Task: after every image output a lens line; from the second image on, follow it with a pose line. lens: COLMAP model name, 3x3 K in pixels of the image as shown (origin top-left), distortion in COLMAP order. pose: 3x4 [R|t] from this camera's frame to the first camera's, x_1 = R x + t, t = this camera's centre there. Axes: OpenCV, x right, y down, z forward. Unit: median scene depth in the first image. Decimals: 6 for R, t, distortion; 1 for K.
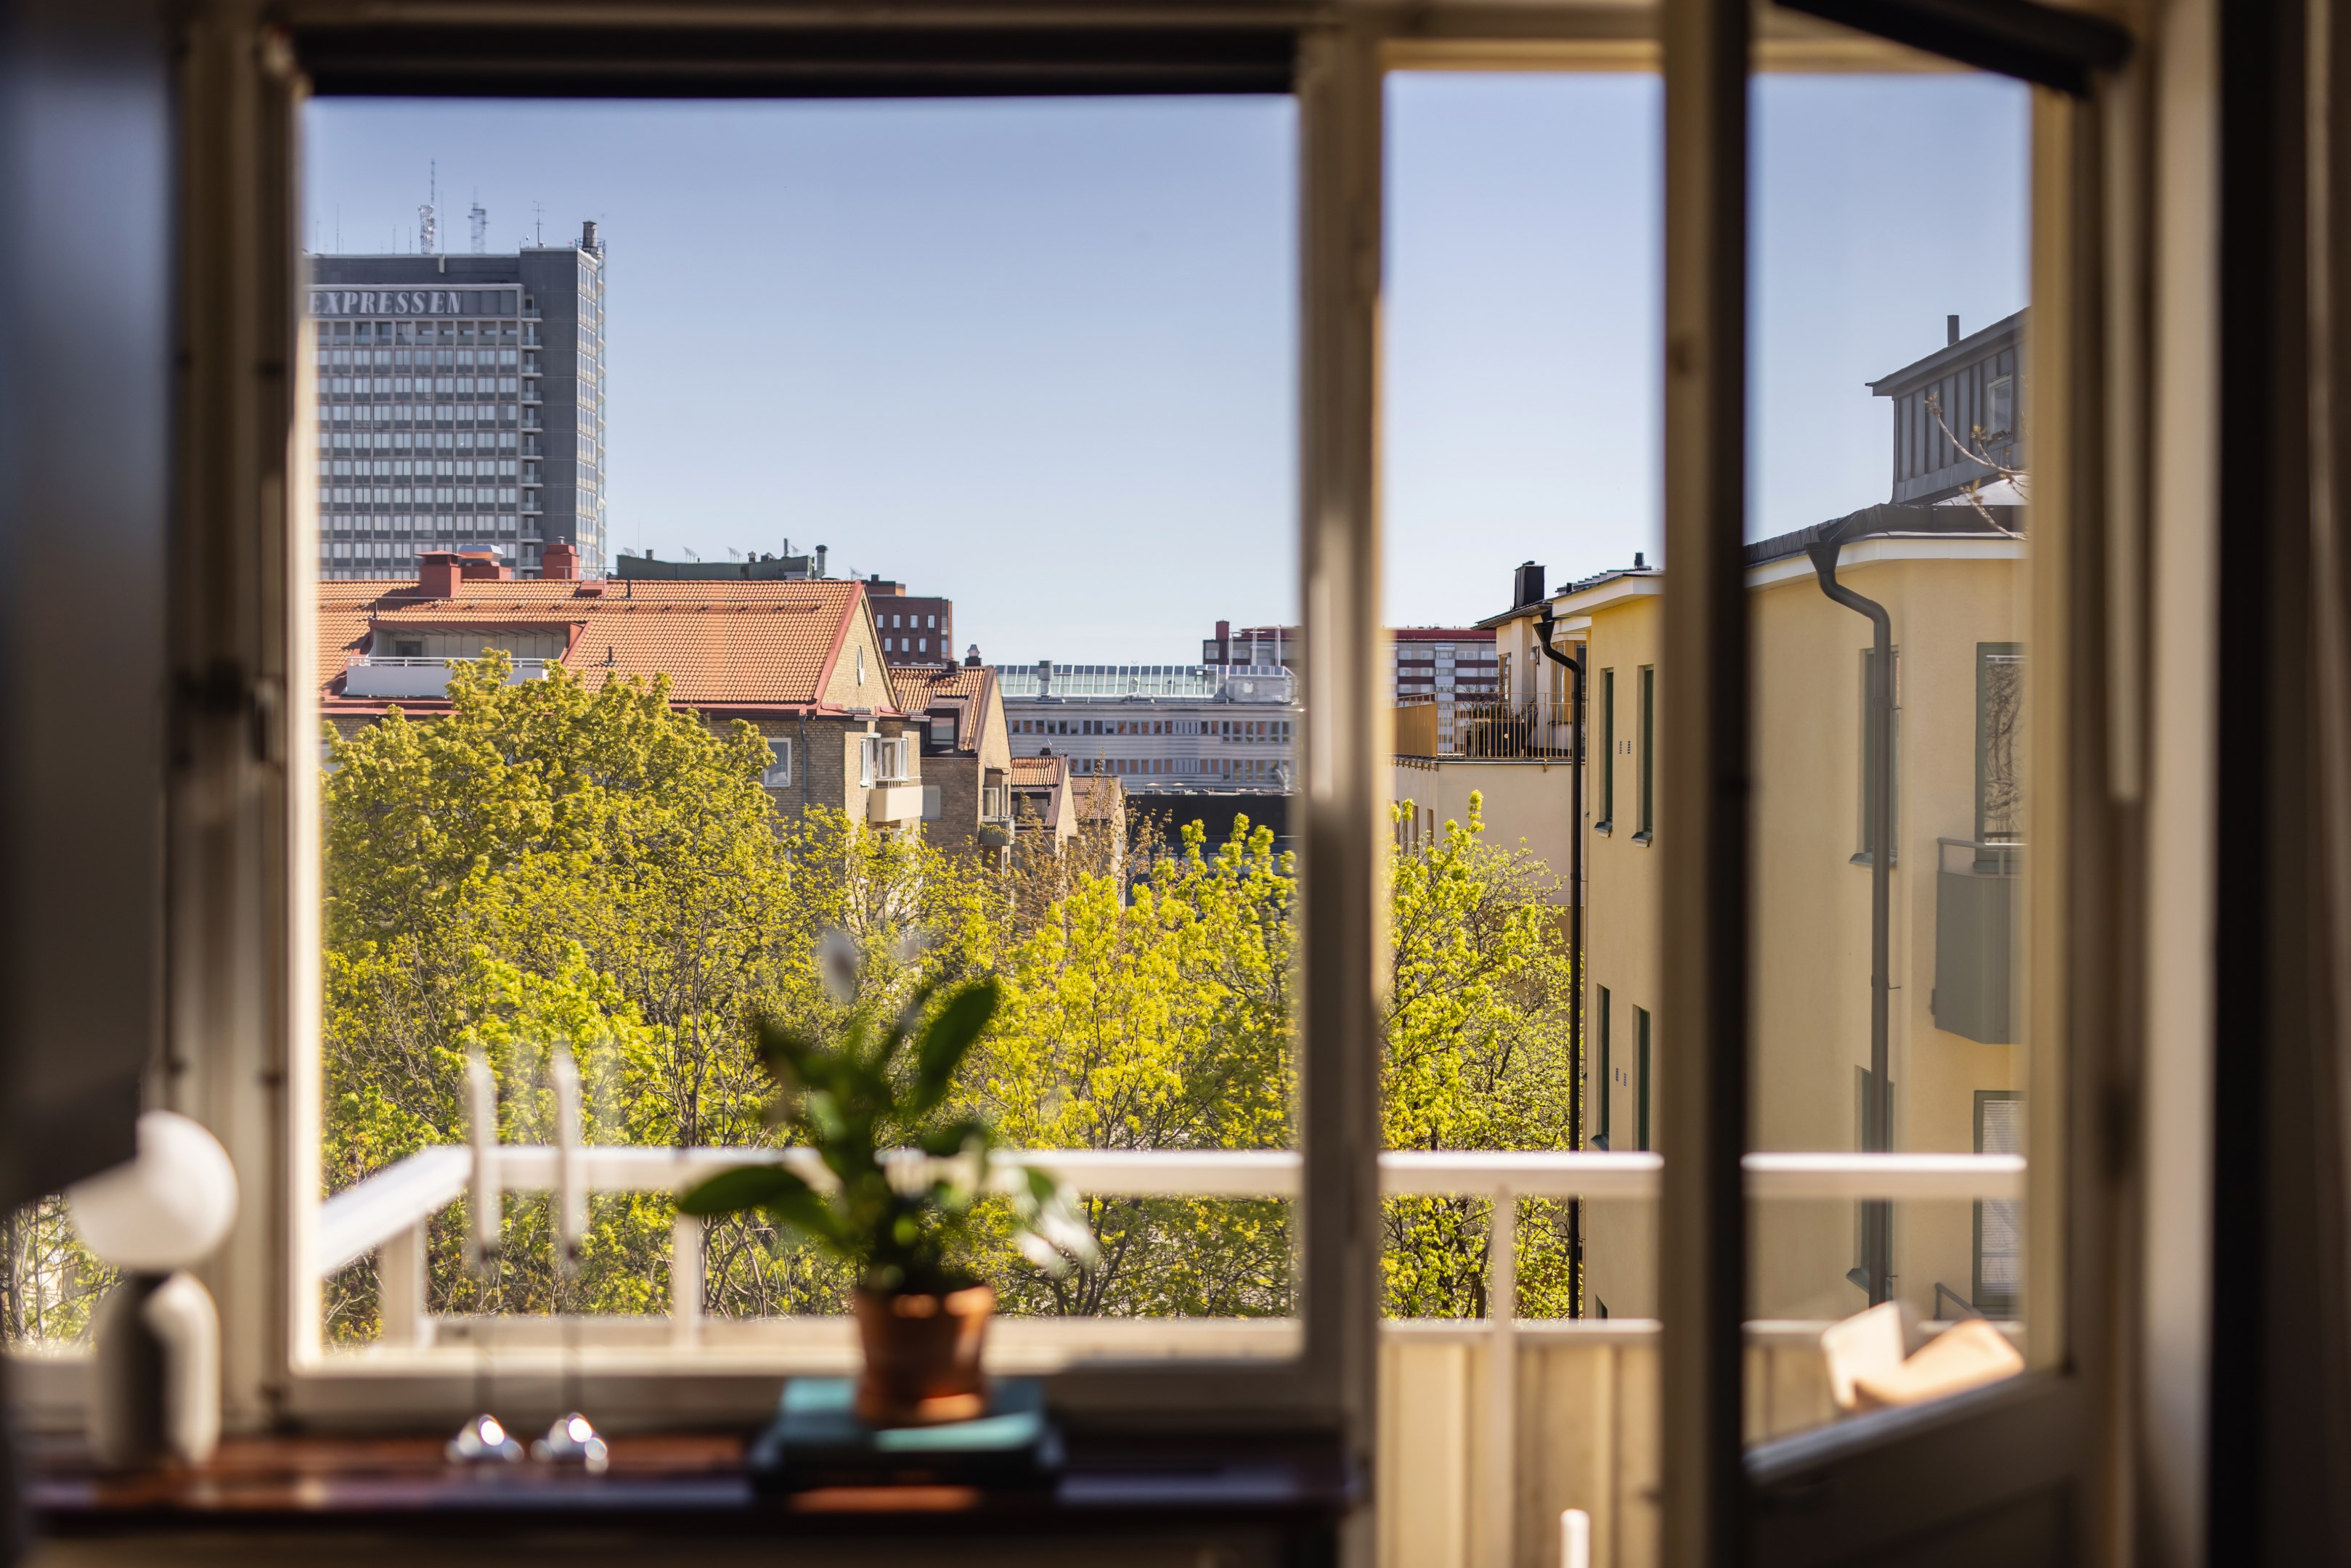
lens RADIAL K [[3369.6, 0, 1175.5], [0, 3369.6, 784.0], [0, 0, 1]] dist [-0.009054, 0.046281]
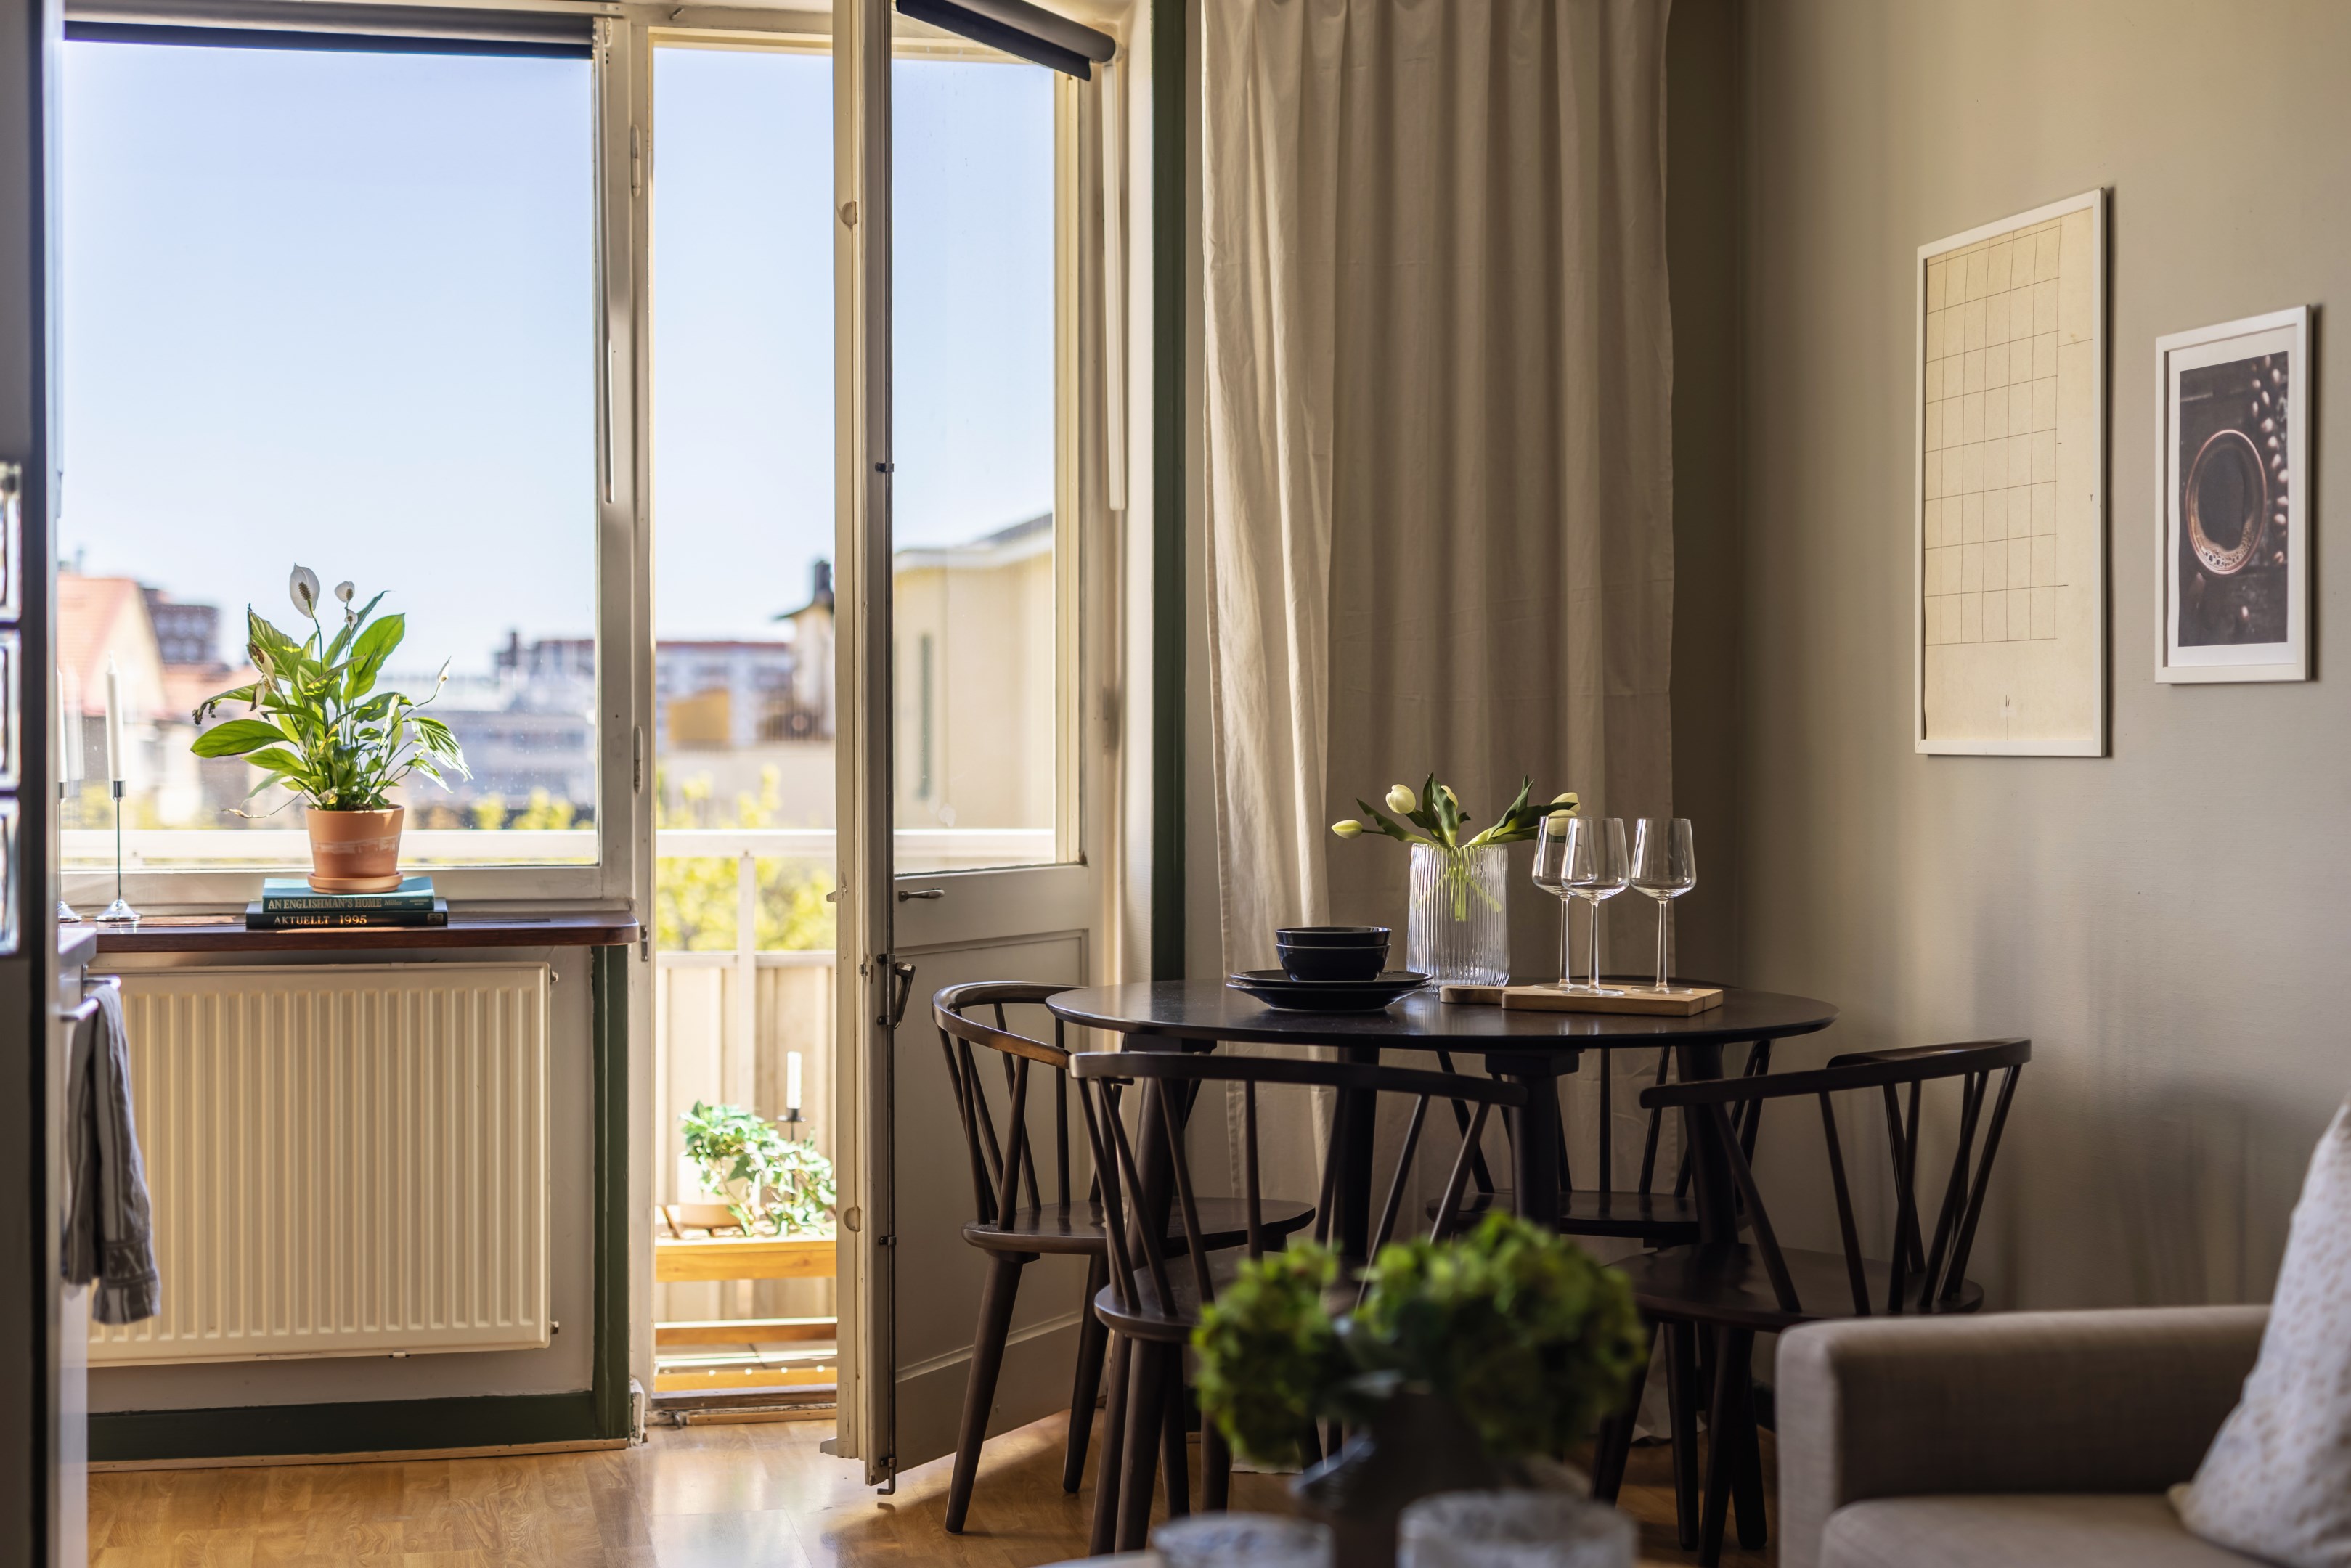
lens RADIAL K [[3369.6, 0, 1175.5], [0, 3369.6, 784.0], [0, 0, 1]] dist [-0.009054, 0.046281]
pose [[0.978471, -0.005240, 0.206316, -0.023805], [0.005340, 0.999986, 0.000074, 0.133982], [-0.206313, 0.001029, 0.978485, -0.586306]]
